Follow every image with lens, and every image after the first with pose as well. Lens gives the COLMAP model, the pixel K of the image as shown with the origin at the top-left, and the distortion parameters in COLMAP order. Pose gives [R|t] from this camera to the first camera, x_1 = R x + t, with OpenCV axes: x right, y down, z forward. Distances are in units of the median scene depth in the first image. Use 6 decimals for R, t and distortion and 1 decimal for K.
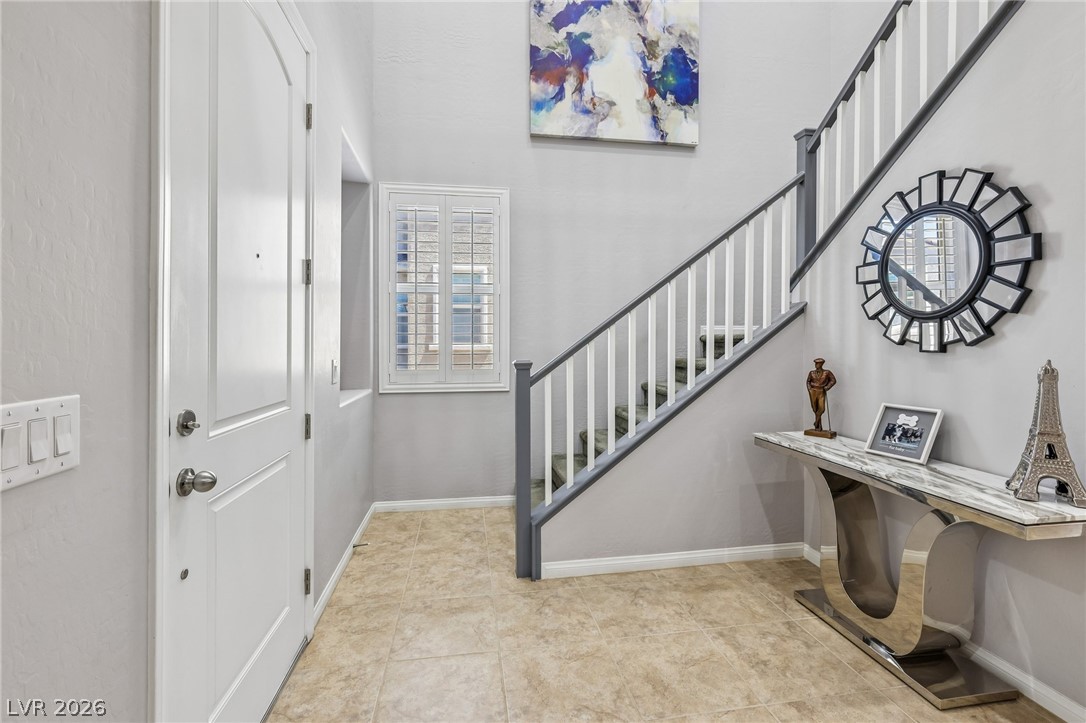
lens RADIAL K [[471.7, 0, 541.8], [0, 471.7, 350.4], [0, 0, 1]] dist [0.000443, 0.000115]
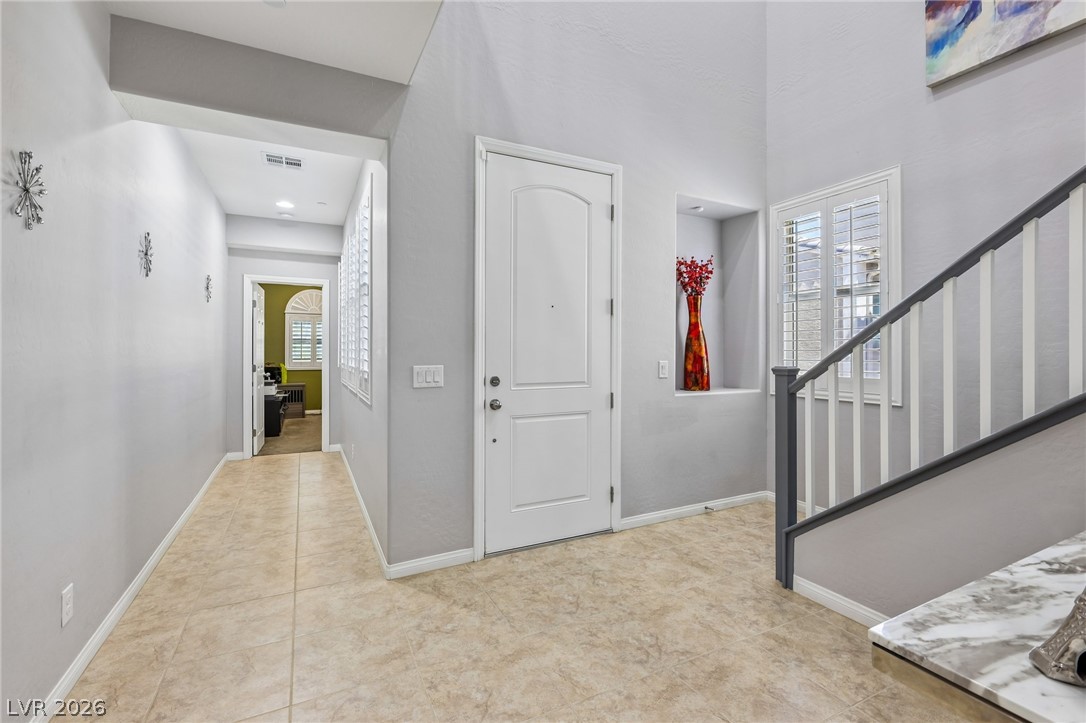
lens RADIAL K [[471.7, 0, 543.9], [0, 471.7, 354.2], [0, 0, 1]] dist [0.000443, 0.000115]
pose [[0.307402, 0.008694, -0.951540, 0.767579], [-0.012001, 0.999914, 0.005259, -0.004643], [0.951504, 0.009803, 0.307480, 0.202457]]
